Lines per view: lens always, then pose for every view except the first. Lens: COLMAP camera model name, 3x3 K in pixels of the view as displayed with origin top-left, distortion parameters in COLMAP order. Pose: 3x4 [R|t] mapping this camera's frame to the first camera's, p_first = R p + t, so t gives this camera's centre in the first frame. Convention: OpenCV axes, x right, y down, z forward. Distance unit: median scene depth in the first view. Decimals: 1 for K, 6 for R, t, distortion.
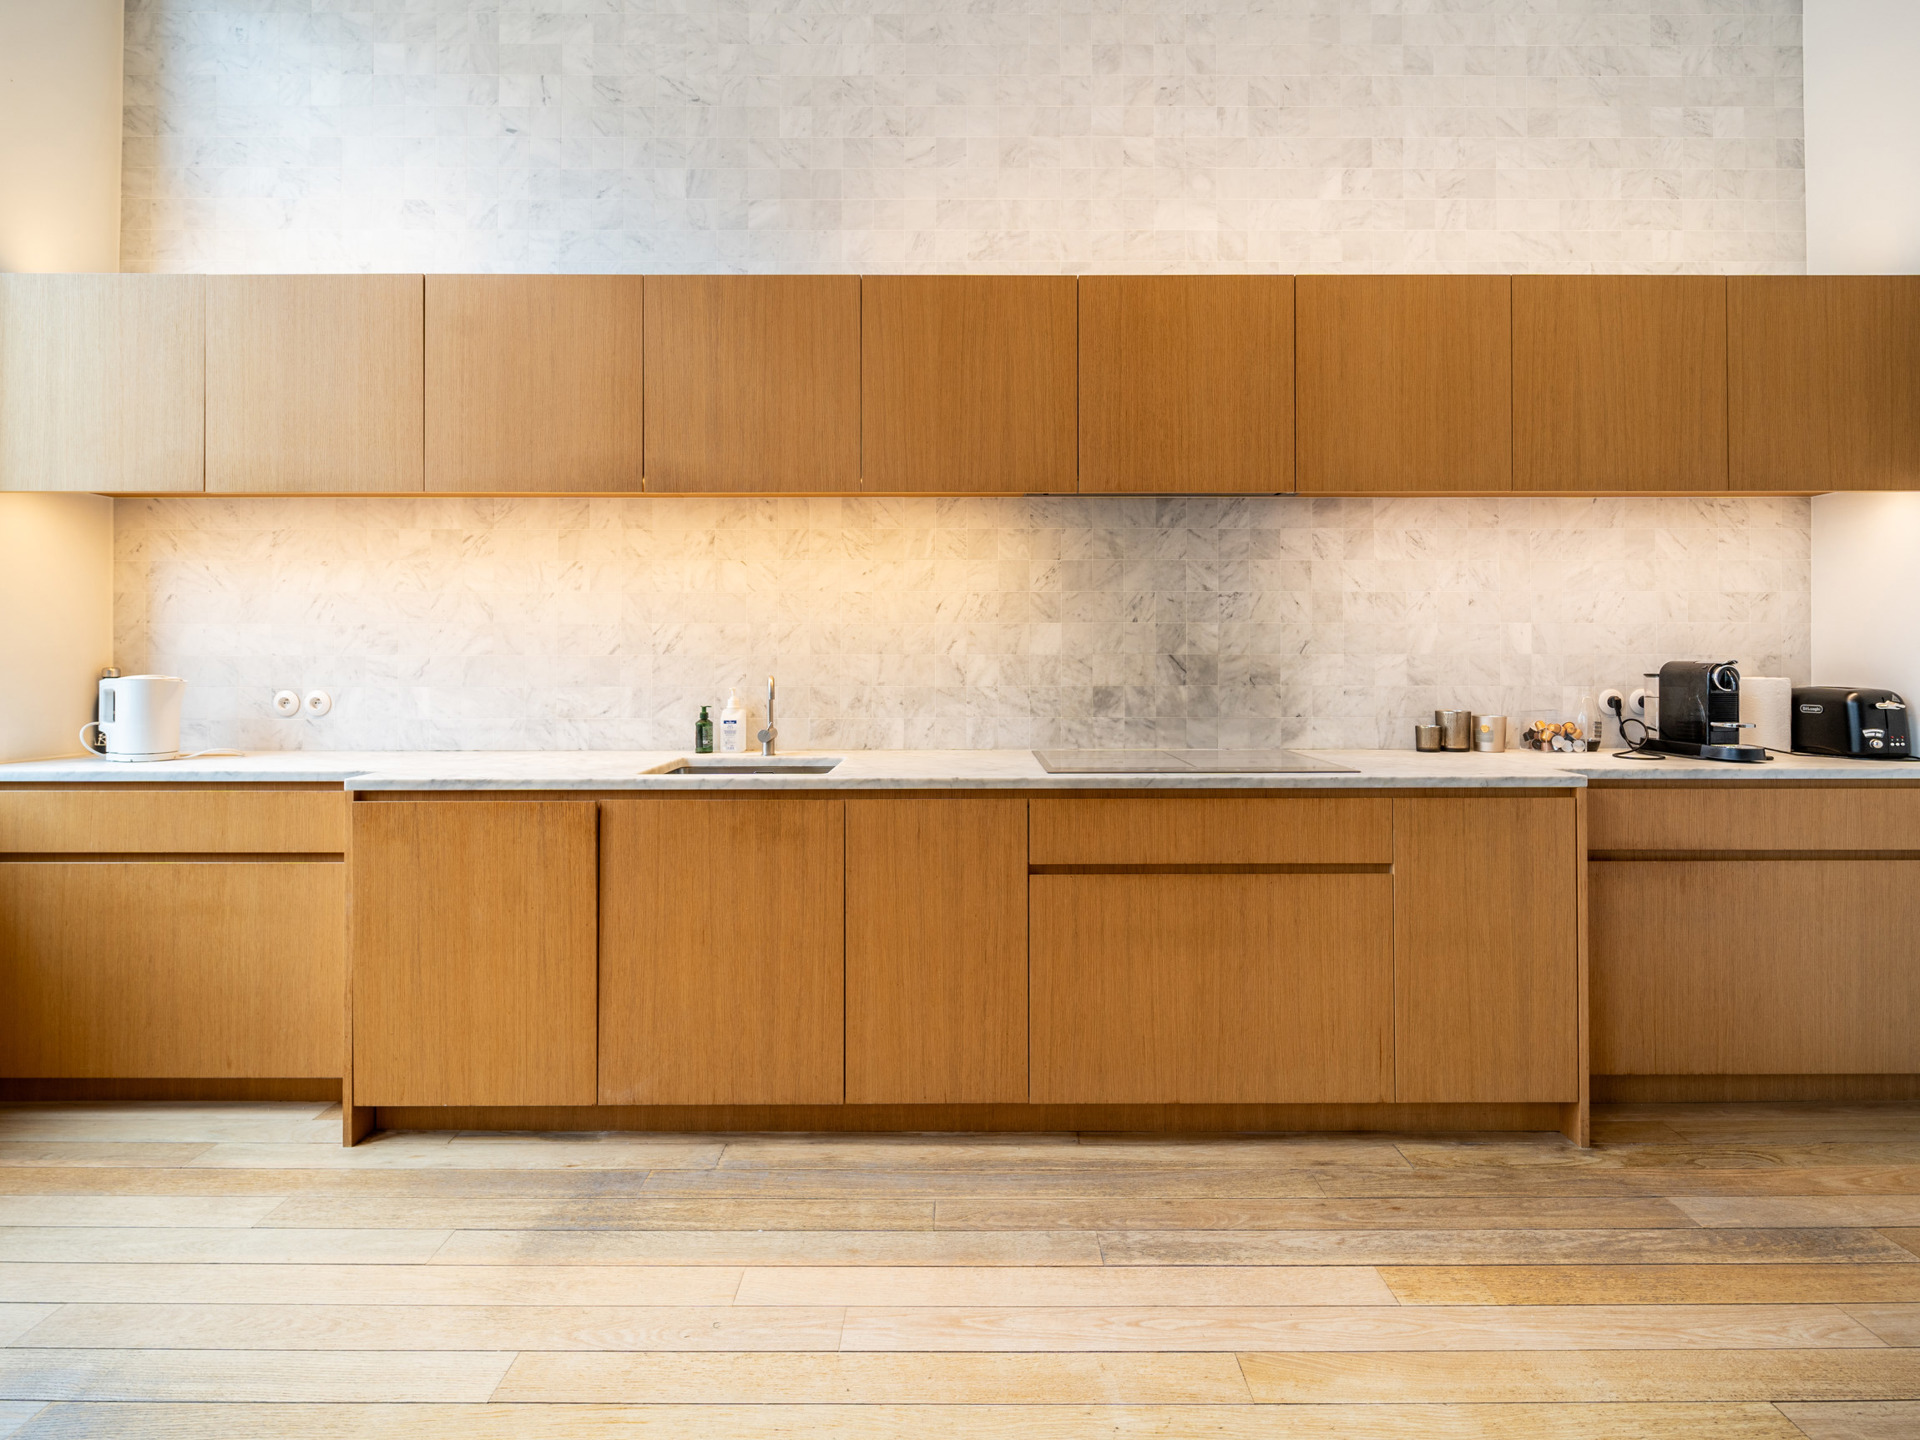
lens RADIAL K [[902.1, 0, 970.5], [0, 902.1, 648.2], [0, 0, 1]] dist [-0.000764, -0.000390]
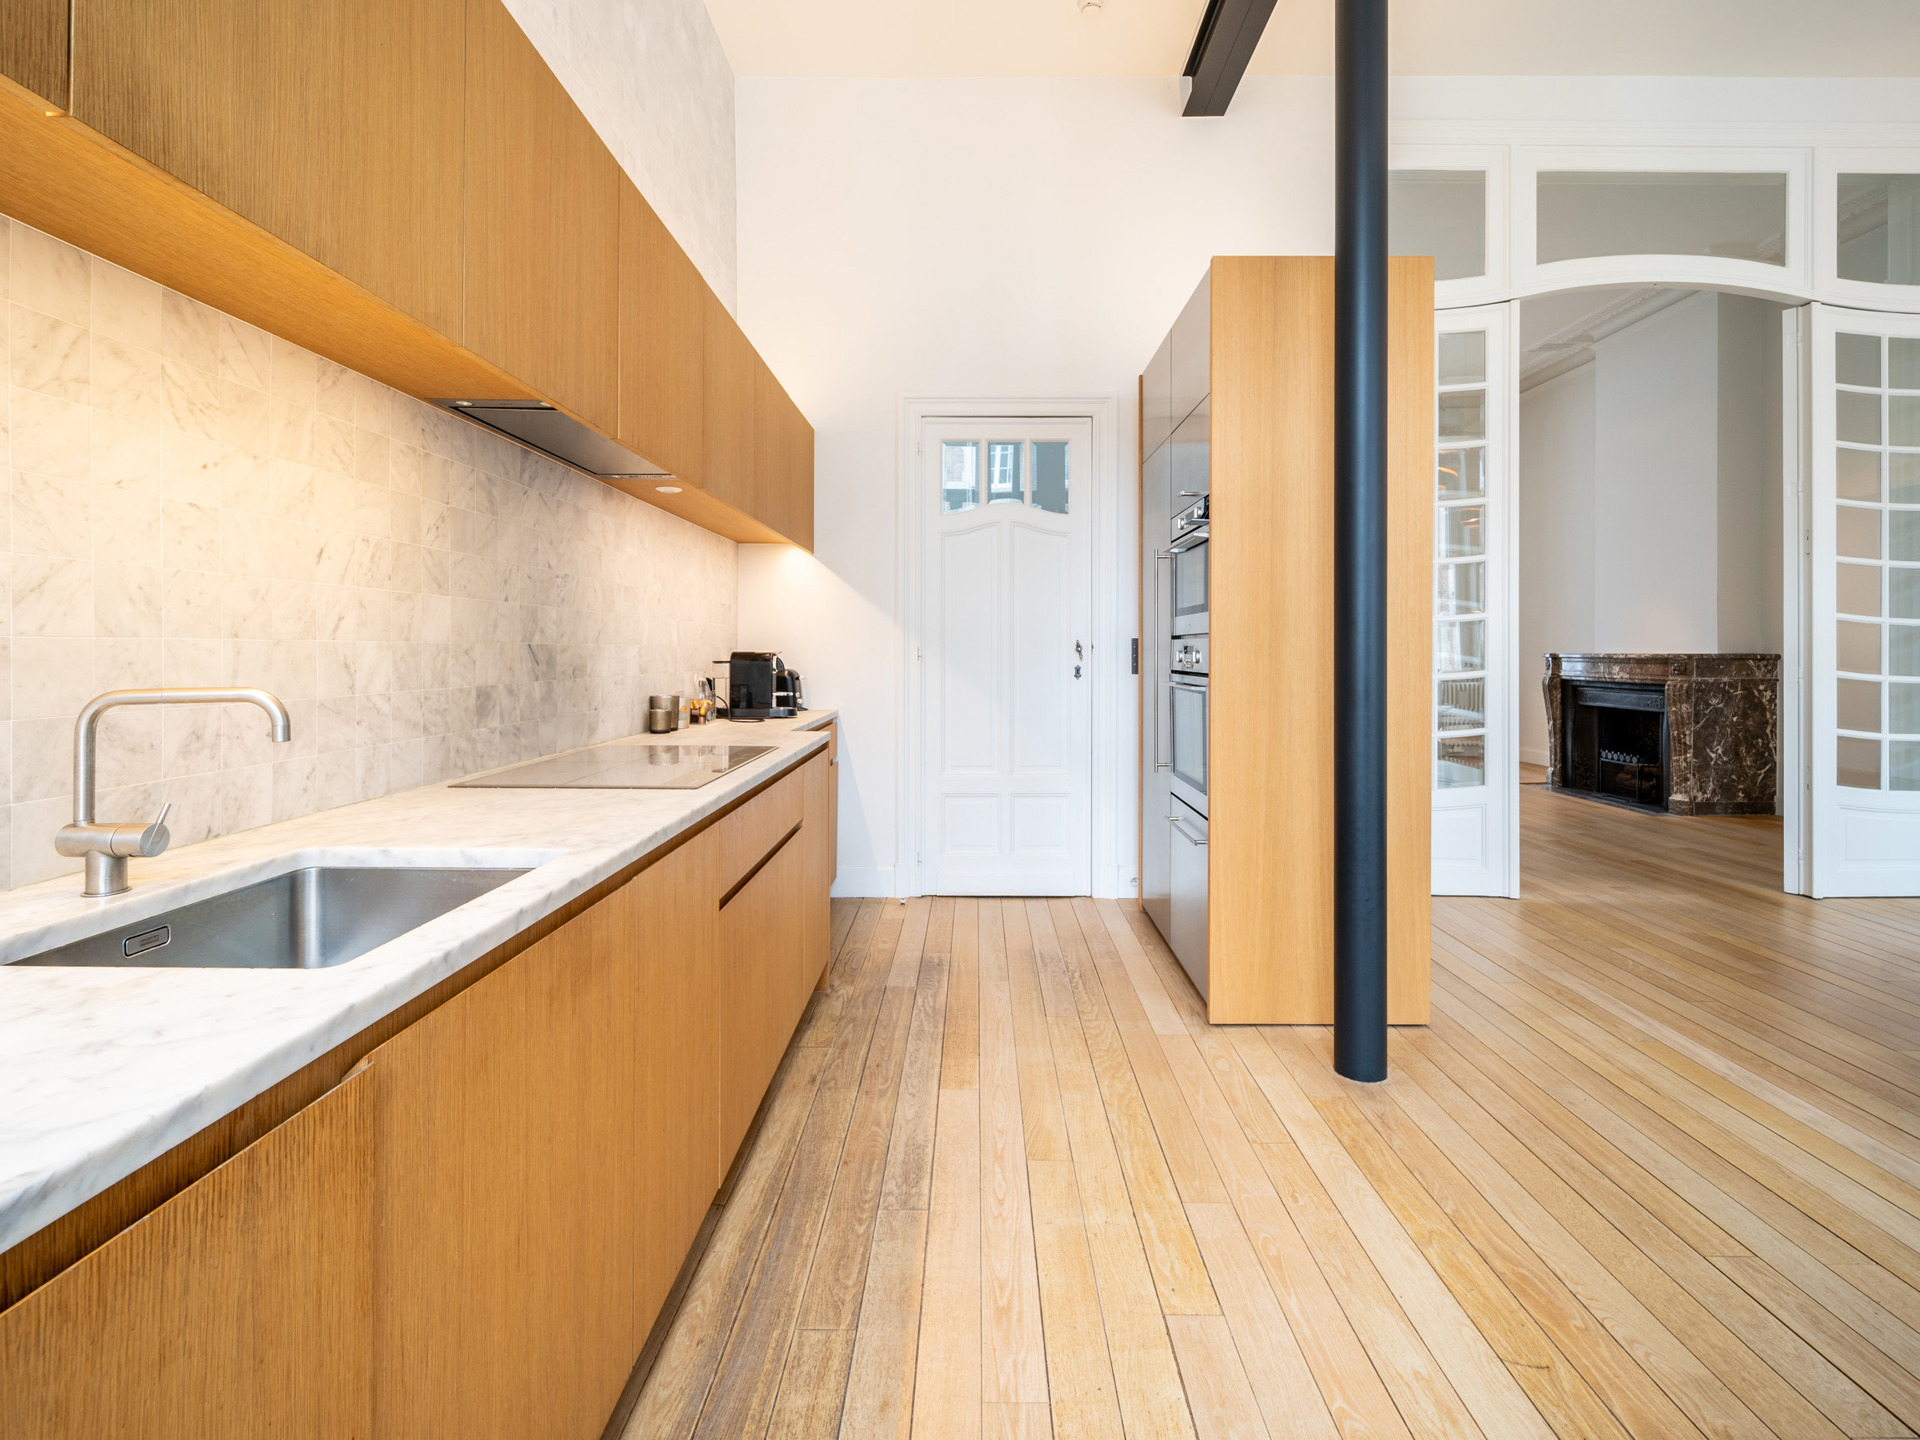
lens RADIAL K [[902.1, 0, 970.5], [0, 902.1, 648.2], [0, 0, 1]] dist [-0.000764, -0.000390]
pose [[0.004195, 0.003230, 0.999986, -0.588763], [-0.014764, 0.999886, -0.003168, 0.007680], [-0.999882, -0.014750, 0.004242, 0.599667]]
